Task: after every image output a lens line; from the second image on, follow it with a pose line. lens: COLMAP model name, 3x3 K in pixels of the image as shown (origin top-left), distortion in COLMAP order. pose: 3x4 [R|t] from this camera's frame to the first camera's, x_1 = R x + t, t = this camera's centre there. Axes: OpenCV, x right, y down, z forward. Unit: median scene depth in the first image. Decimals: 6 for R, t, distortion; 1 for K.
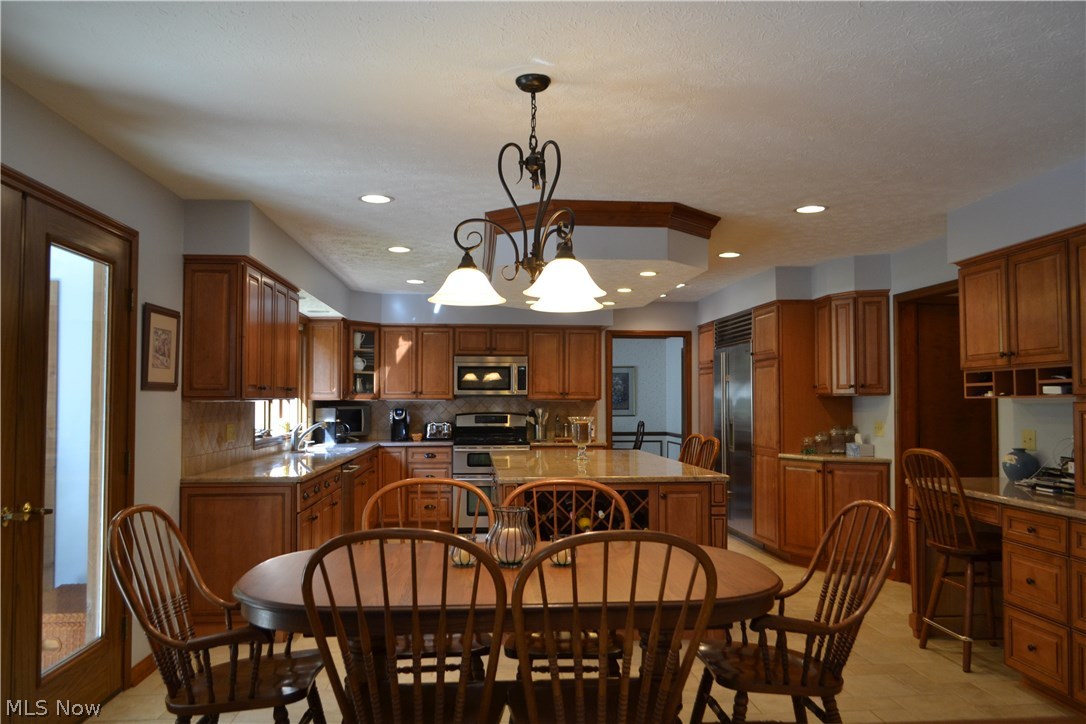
lens RADIAL K [[860.4, 0, 541.1], [0, 860.4, 362.7], [0, 0, 1]] dist [-0.009420, -0.000847]
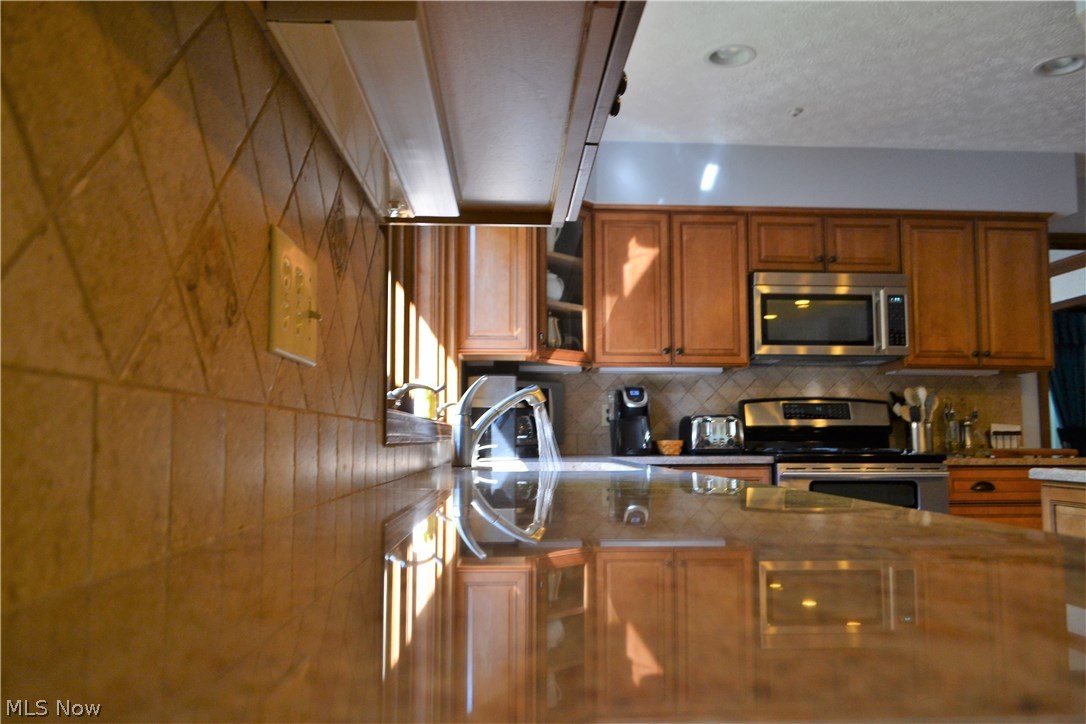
lens RADIAL K [[860.4, 0, 545.8], [0, 860.4, 363.6], [0, 0, 1]] dist [-0.009420, -0.000847]
pose [[0.998954, -0.003827, -0.045575, -0.190876], [0.001966, 0.999165, -0.040811, 0.060182], [0.045693, 0.040679, 0.998127, 0.529616]]
